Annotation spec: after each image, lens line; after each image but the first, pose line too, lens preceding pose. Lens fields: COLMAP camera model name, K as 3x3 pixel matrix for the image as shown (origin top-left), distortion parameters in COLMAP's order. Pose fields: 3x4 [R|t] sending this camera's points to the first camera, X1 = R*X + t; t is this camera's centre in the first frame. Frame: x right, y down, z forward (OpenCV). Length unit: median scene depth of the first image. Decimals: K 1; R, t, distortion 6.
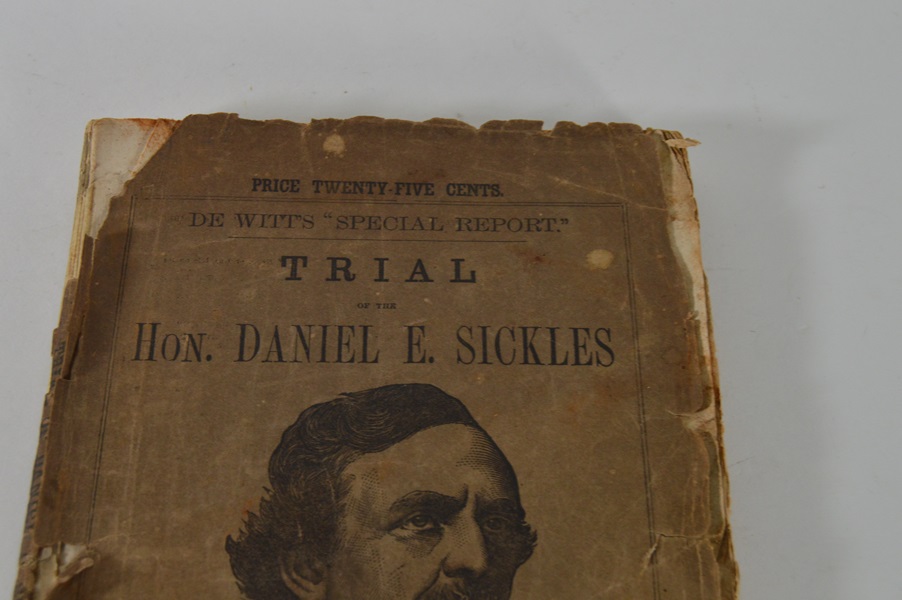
lens RADIAL K [[1322.8, 0, 452.6], [0, 1322.8, 300.8], [0, 0, 1]] dist [-0.053224, 0.000000]
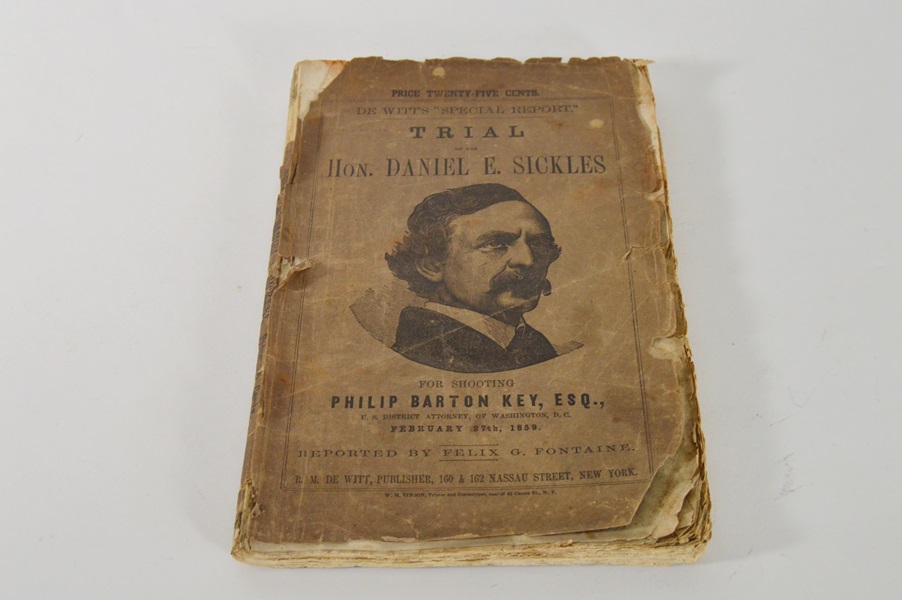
lens RADIAL K [[1322.8, 0, 448.6], [0, 1322.8, 299.9], [0, 0, 1]] dist [-0.053224, 0.000000]
pose [[0.998181, -0.028426, -0.053175, 0.005502], [0.018158, 0.982672, -0.184461, 0.528065], [0.057497, 0.183160, 0.981400, -0.672454]]
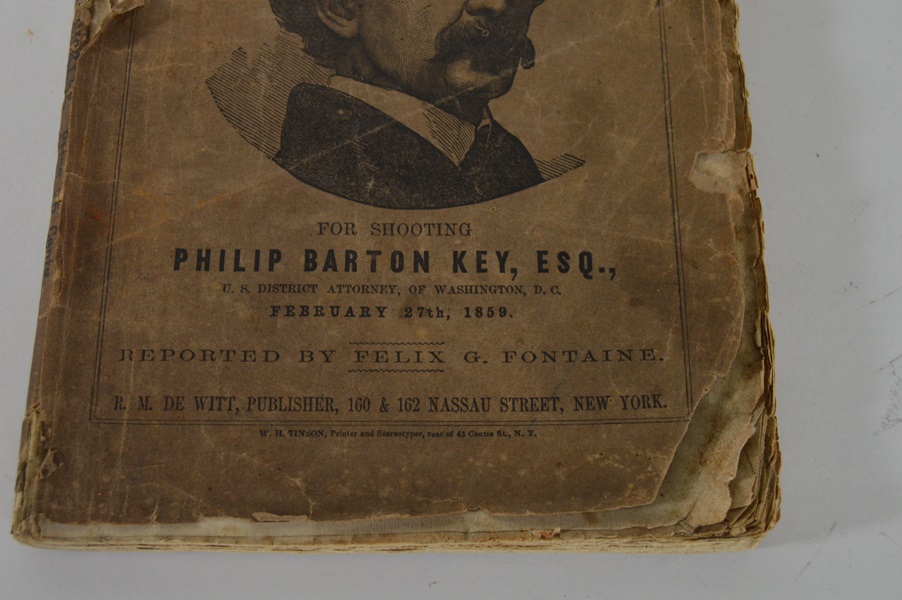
lens RADIAL K [[1322.8, 0, 448.7], [0, 1322.8, 300.1], [0, 0, 1]] dist [-0.053224, 0.000000]
pose [[0.999970, 0.000759, -0.007762, -0.011690], [0.000466, 0.987670, 0.156550, 0.248438], [0.007785, -0.156548, 0.987640, -0.100884]]
